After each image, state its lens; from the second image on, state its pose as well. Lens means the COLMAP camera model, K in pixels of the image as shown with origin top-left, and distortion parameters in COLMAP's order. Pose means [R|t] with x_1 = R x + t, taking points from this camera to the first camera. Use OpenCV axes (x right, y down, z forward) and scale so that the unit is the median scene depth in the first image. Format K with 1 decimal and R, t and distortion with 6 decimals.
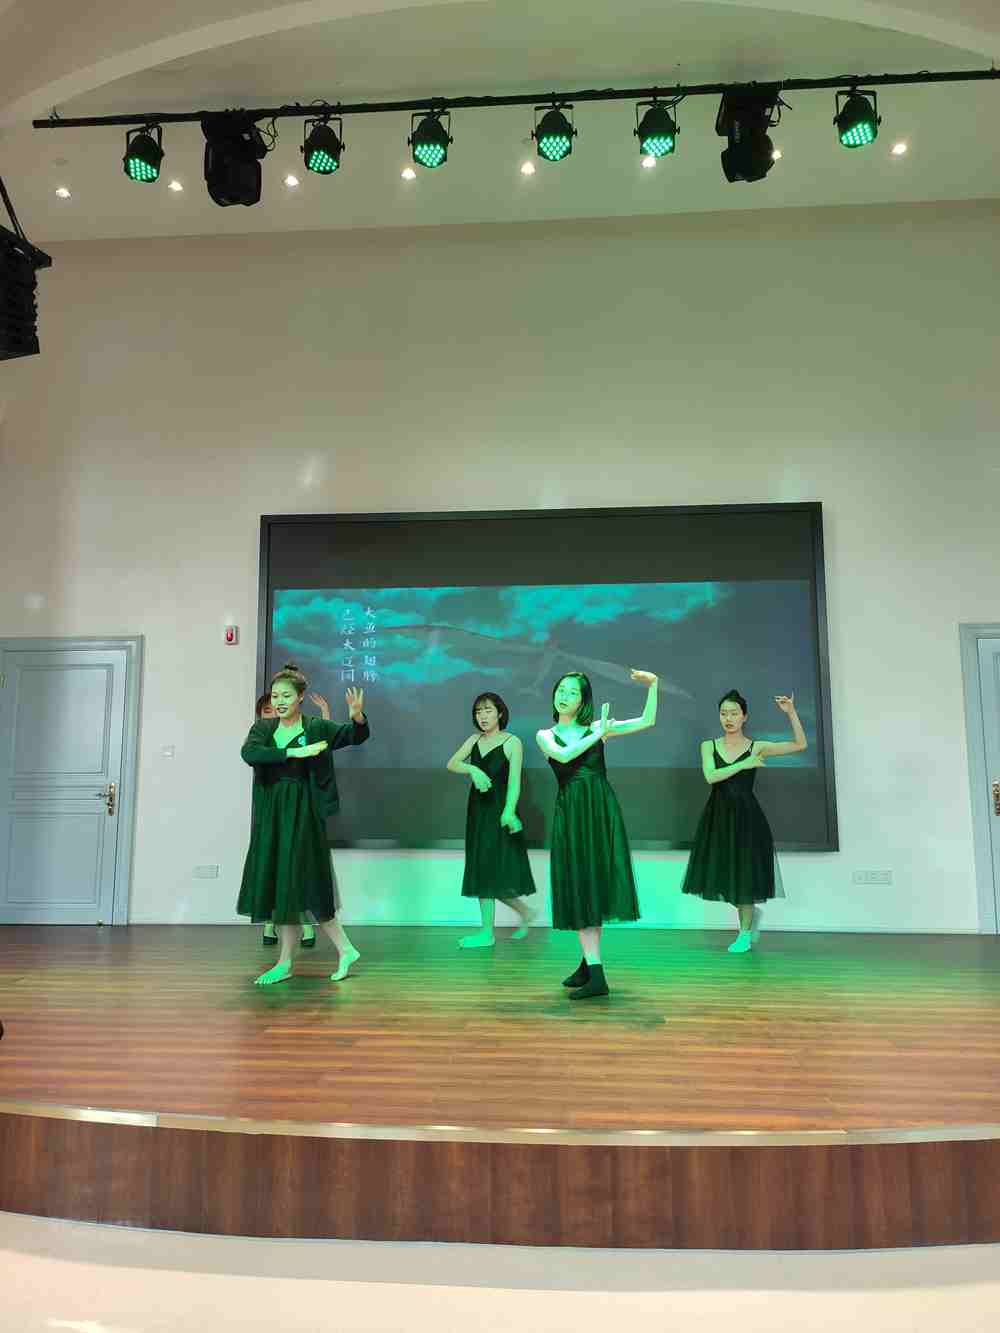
lens RADIAL K [[969.0, 0, 500.0], [0, 969.0, 666.5], [0, 0, 1]] dist [-0.000308, -0.000704]
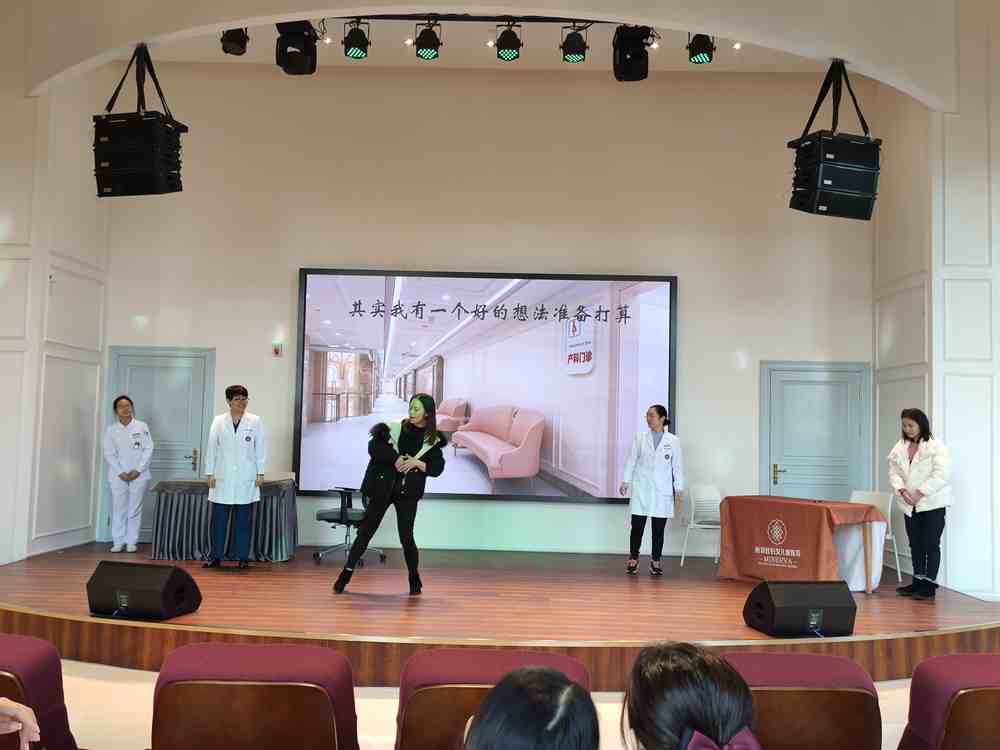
lens RADIAL K [[895.0, 0, 500.0], [0, 895.0, 375.0], [0, 0, 1]] dist [-0.000152, 0.004703]
pose [[0.997703, 0.029908, 0.060788, -0.028040], [-0.034101, 0.997023, 0.069159, -0.121835], [-0.058539, -0.071073, 0.995752, -0.455219]]
